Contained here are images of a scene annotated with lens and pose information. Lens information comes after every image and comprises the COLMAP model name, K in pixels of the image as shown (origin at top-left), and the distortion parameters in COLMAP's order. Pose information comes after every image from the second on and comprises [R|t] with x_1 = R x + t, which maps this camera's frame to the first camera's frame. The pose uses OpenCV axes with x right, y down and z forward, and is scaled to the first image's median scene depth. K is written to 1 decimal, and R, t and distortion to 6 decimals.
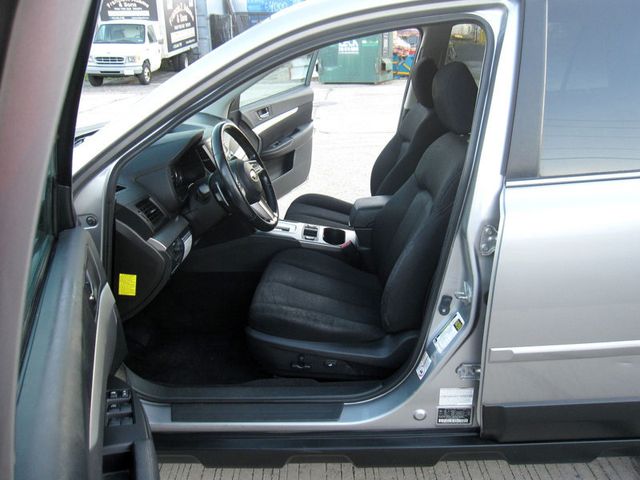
lens RADIAL K [[528.0, 0, 320.0], [0, 528.0, 240.0], [0, 0, 1]] dist [-0.050996, 0.007339]
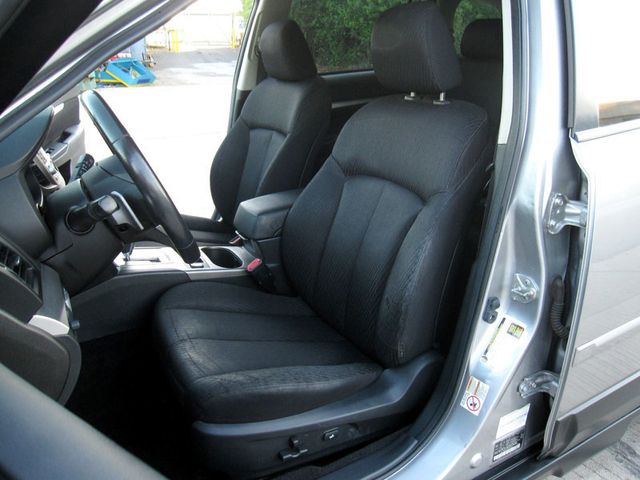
lens RADIAL K [[528.0, 0, 320.0], [0, 528.0, 240.0], [0, 0, 1]] dist [-0.050996, 0.007339]
pose [[0.847436, -0.165895, 0.504312, -0.294923], [0.175748, 0.984026, 0.028376, -0.035741], [-0.500964, 0.064585, 0.863055, 0.404835]]
